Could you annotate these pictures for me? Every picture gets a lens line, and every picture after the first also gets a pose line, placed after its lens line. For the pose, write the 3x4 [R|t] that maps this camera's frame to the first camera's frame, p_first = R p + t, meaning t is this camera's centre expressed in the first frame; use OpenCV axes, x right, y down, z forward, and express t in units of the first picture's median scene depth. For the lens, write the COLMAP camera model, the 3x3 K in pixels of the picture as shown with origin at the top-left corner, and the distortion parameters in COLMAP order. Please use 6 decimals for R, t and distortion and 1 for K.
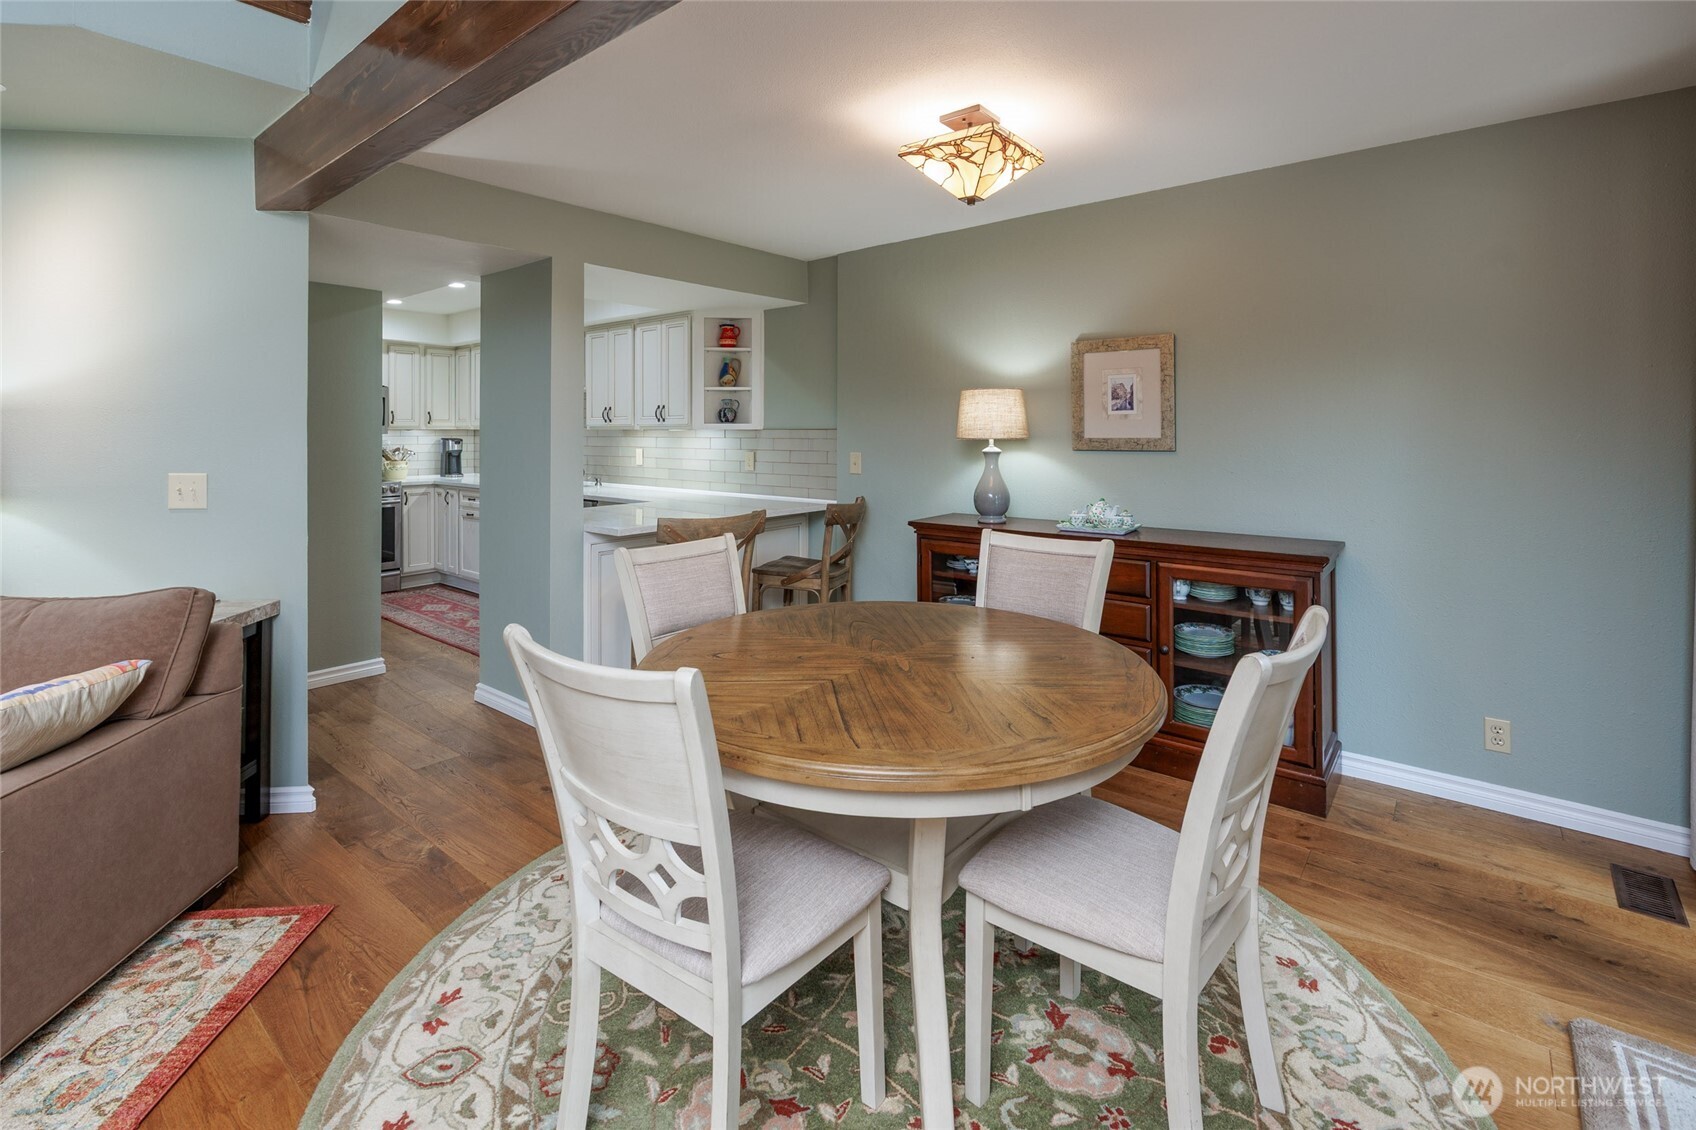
lens RADIAL K [[787.4, 0, 841.7], [0, 787.4, 438.5], [0, 0, 1]] dist [-0.000620, -0.000046]
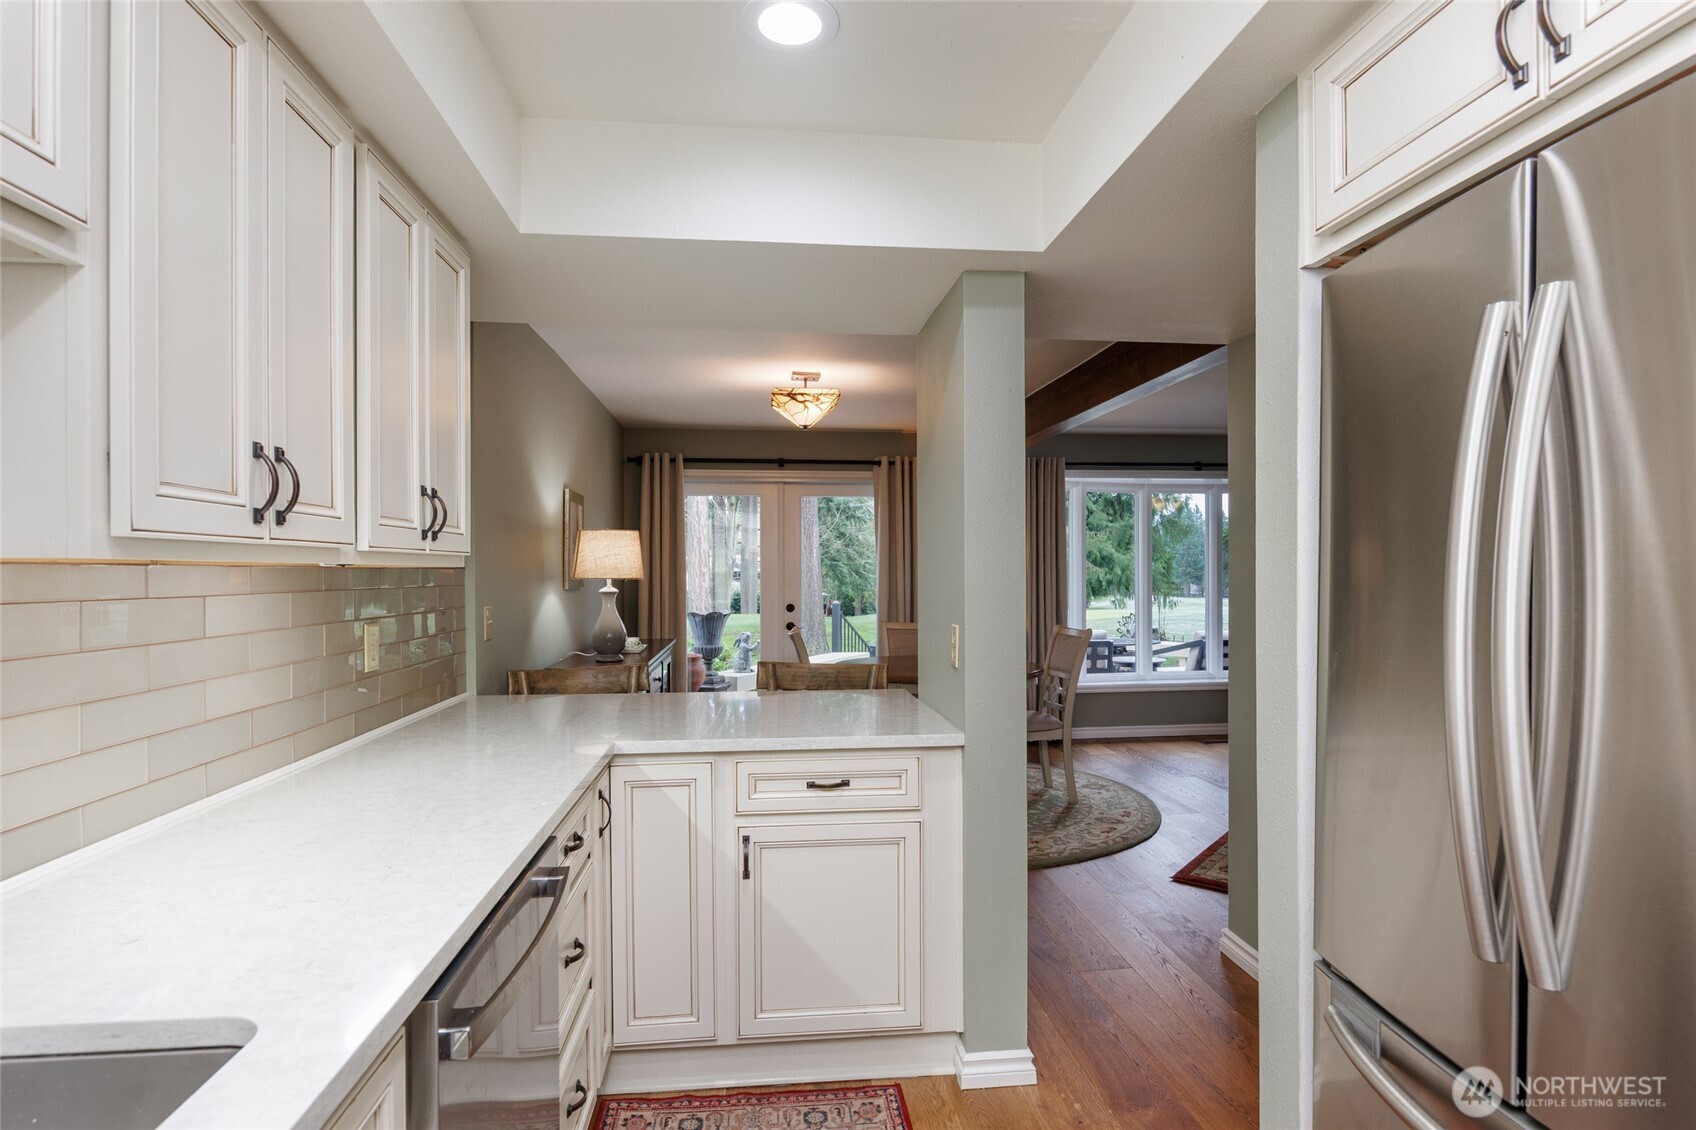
lens RADIAL K [[903.8, 0, 852.3], [0, 903.8, 575.1], [0, 0, 1]] dist [-0.005360, 0.000952]
pose [[-0.723959, 0.002696, 0.689837, -1.698288], [0.006117, 0.999978, 0.002512, -0.010874], [-0.689816, 0.006038, -0.723960, 3.252820]]
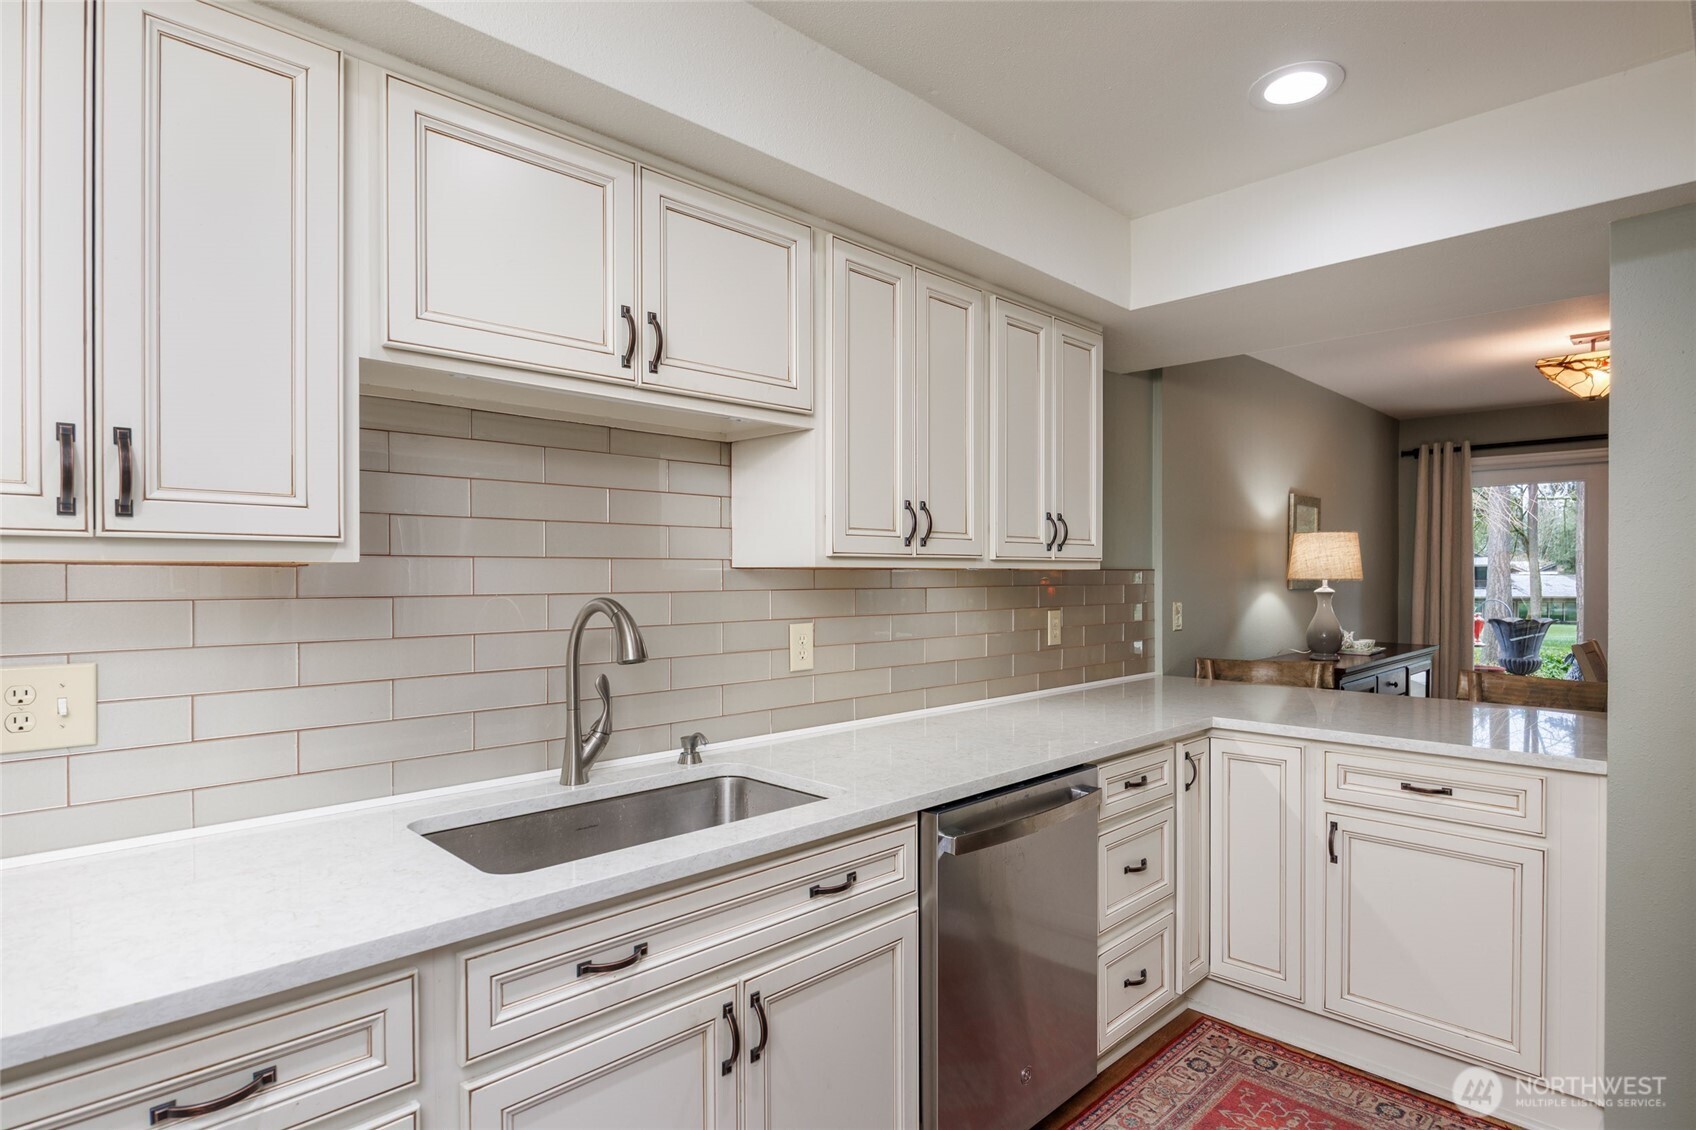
lens RADIAL K [[903.8, 0, 845.9], [0, 903.8, 572.6], [0, 0, 1]] dist [-0.005360, 0.000952]
pose [[0.096817, 0.005499, 0.995287, -2.131756], [0.003655, 0.999976, -0.005880, -0.008210], [-0.995296, 0.004207, 0.096794, 3.025278]]
